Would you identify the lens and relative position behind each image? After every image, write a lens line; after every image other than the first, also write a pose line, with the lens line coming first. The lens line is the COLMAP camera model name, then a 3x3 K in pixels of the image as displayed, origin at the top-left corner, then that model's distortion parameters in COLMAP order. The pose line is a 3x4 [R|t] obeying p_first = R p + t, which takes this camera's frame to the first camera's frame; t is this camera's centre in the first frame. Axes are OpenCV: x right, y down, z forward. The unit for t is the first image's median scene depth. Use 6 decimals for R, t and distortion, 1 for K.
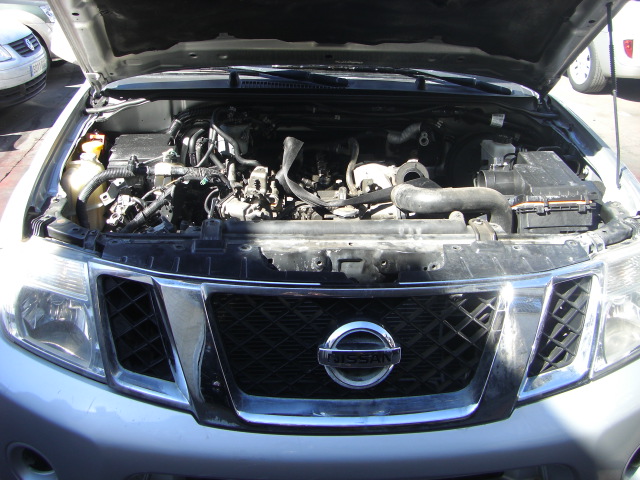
lens RADIAL K [[723.0, 0, 307.0], [0, 723.0, 197.2], [0, 0, 1]] dist [-0.201039, 0.179672]
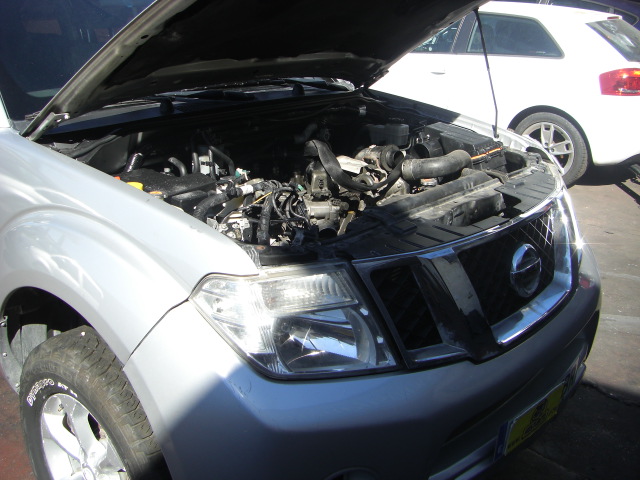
lens RADIAL K [[723.0, 0, 307.0], [0, 723.0, 197.2], [0, 0, 1]] dist [-0.201039, 0.179672]
pose [[0.713074, -0.206670, 0.669935, -0.659551], [0.239158, 0.969953, 0.044666, -0.041896], [-0.659036, 0.128370, 0.741075, 0.168299]]
